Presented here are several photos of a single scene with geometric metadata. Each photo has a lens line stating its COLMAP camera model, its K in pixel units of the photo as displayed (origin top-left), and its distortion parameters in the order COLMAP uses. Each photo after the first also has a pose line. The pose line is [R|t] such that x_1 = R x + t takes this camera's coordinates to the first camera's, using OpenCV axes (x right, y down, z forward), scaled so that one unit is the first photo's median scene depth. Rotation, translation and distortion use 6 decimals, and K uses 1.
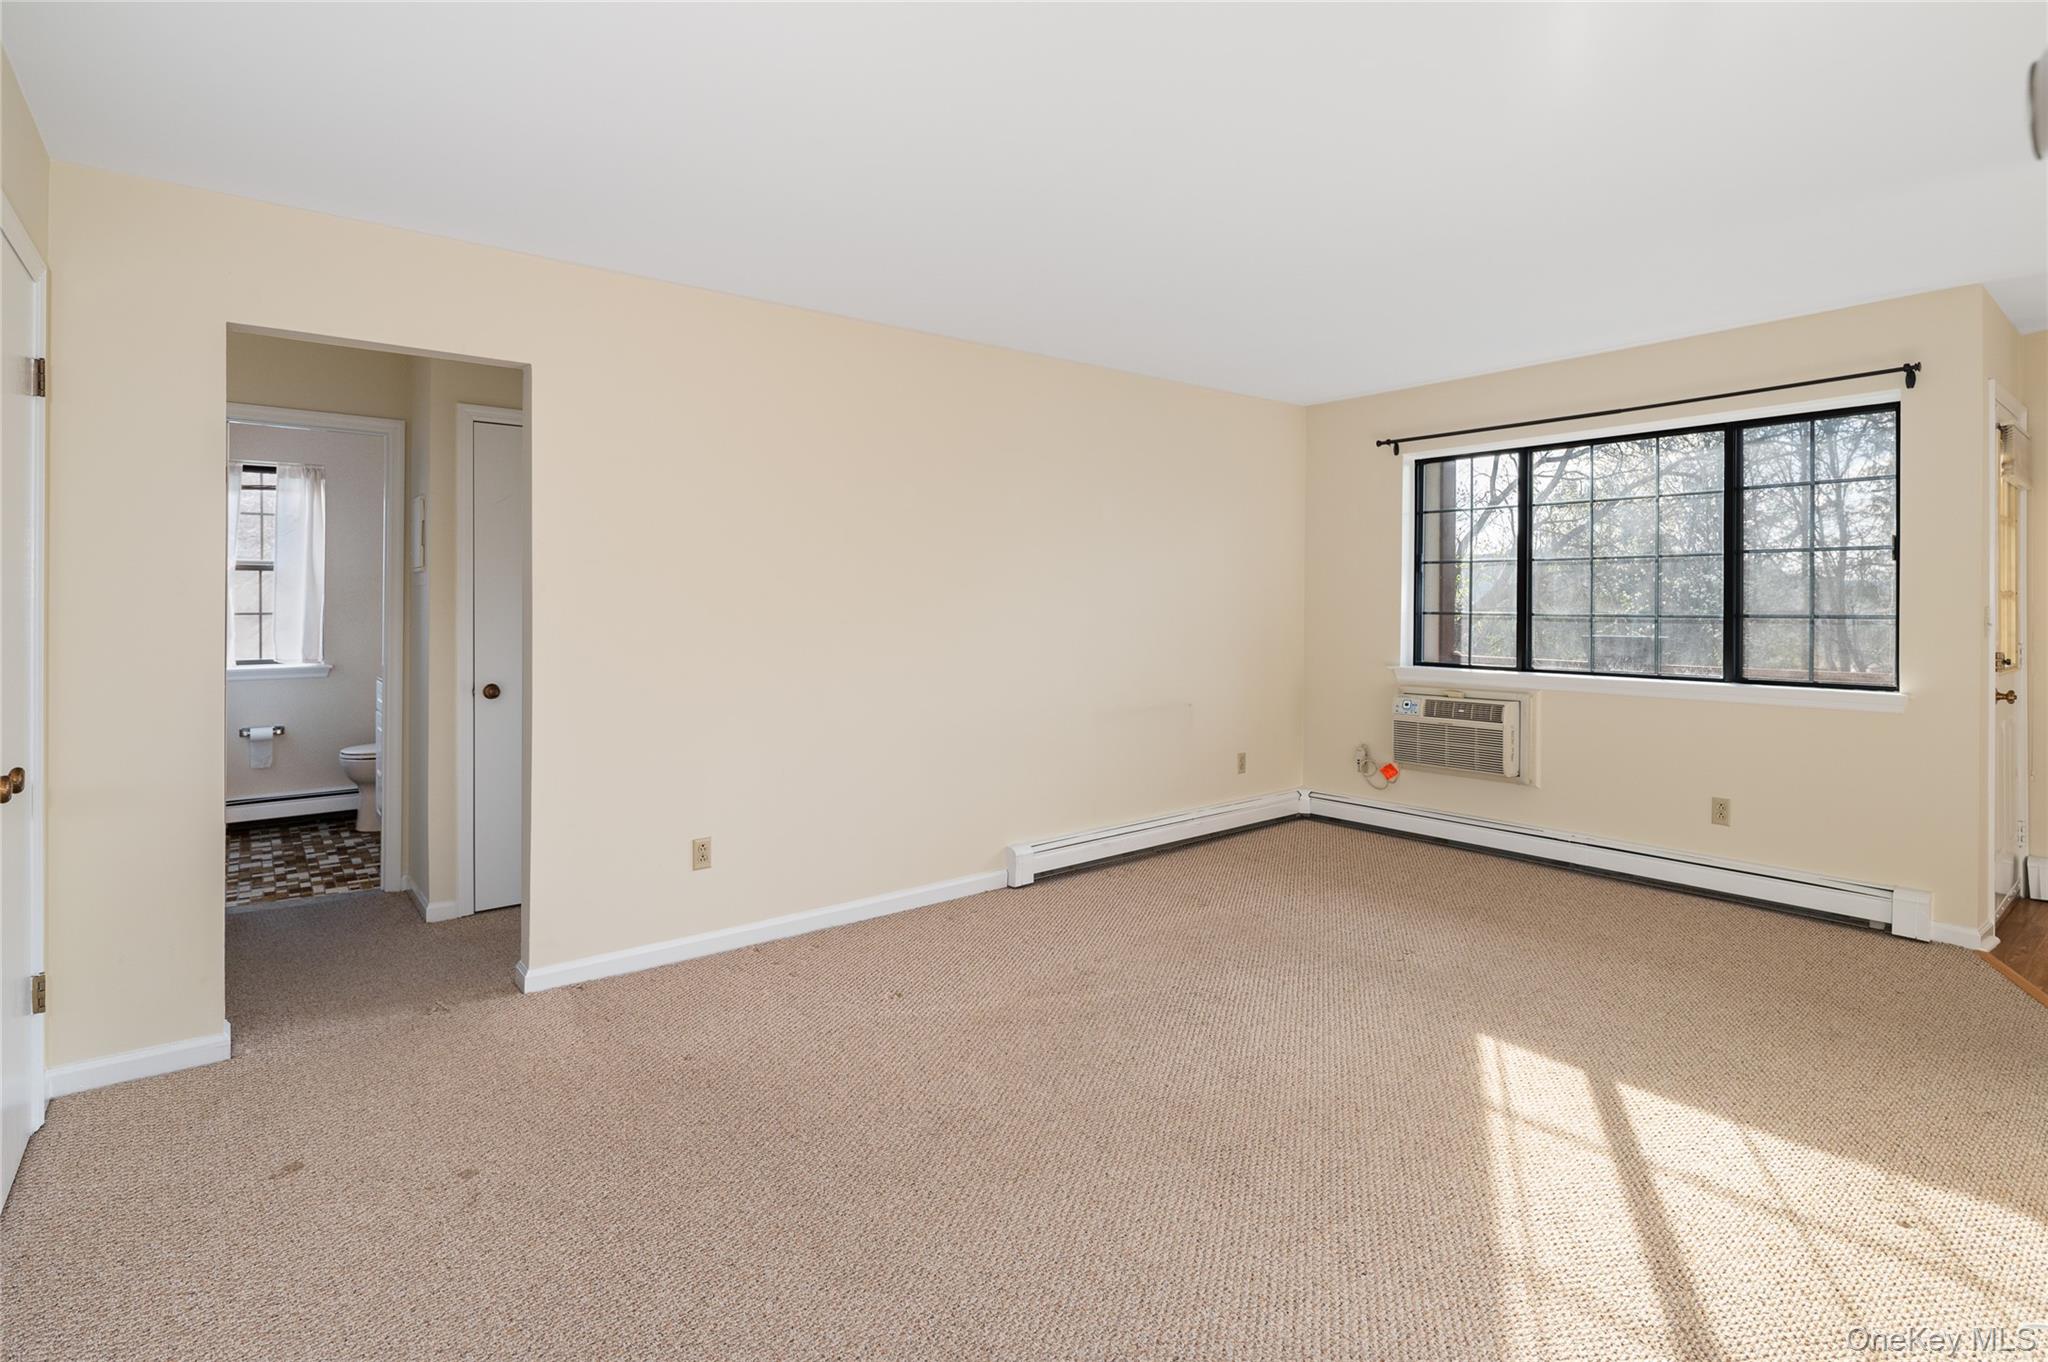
lens RADIAL K [[995.3, 0, 1020.2], [0, 995.3, 612.7], [0, 0, 1]] dist [0.005683, -0.003463]
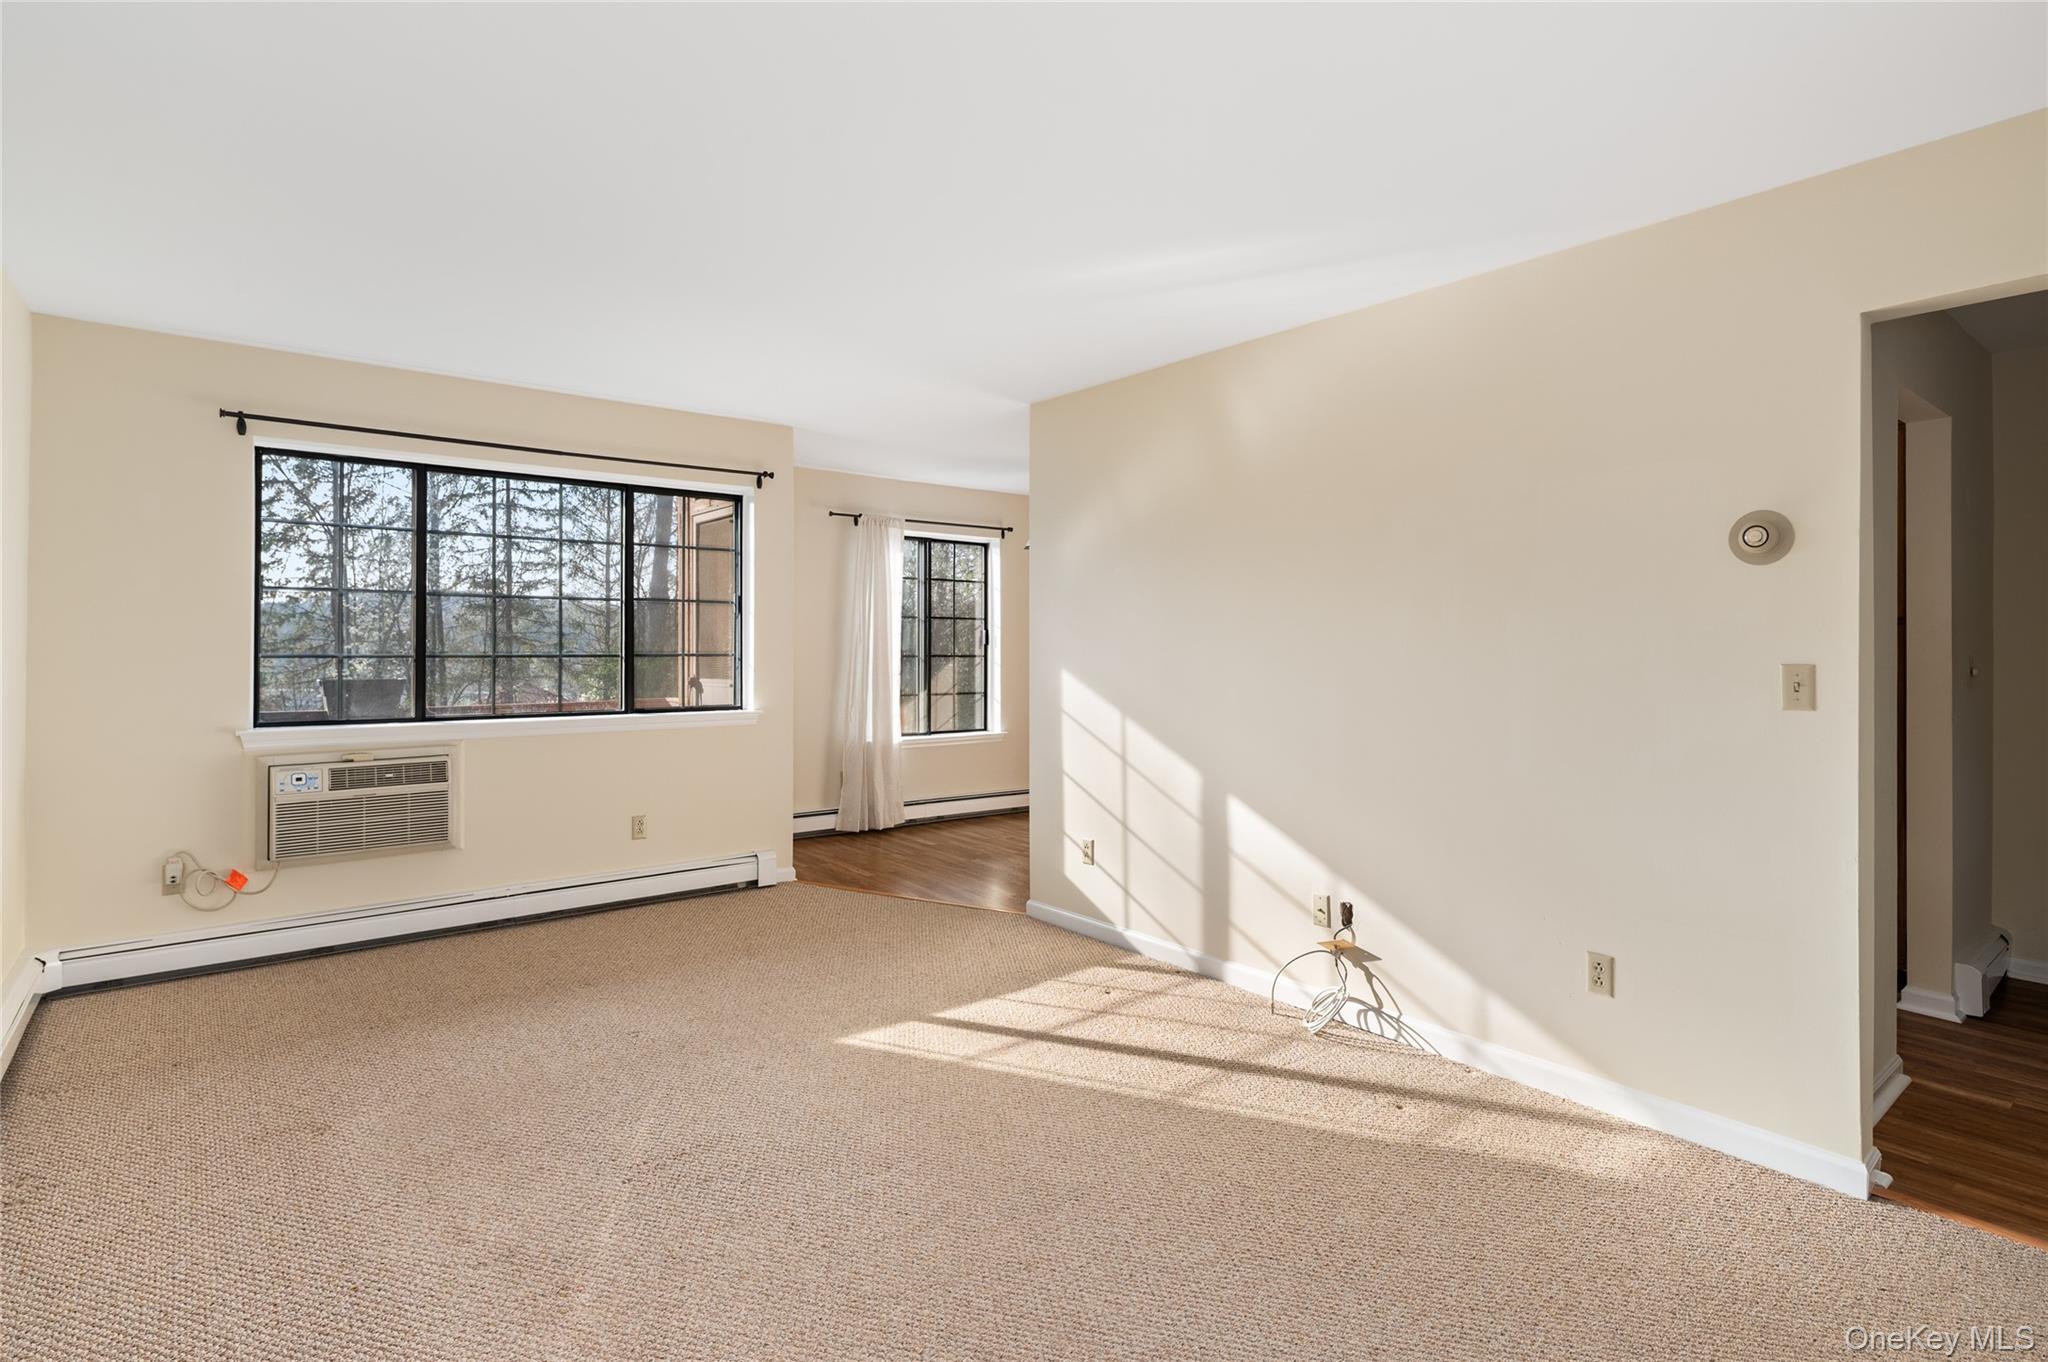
lens RADIAL K [[995.3, 0, 1050.8], [0, 995.3, 651.3], [0, 0, 1]] dist [0.005683, -0.003463]
pose [[-0.015364, -0.006382, 0.999862, -0.386877], [0.006092, 0.999960, 0.006476, -0.004798], [-0.999863, 0.006190, -0.015325, 0.484201]]
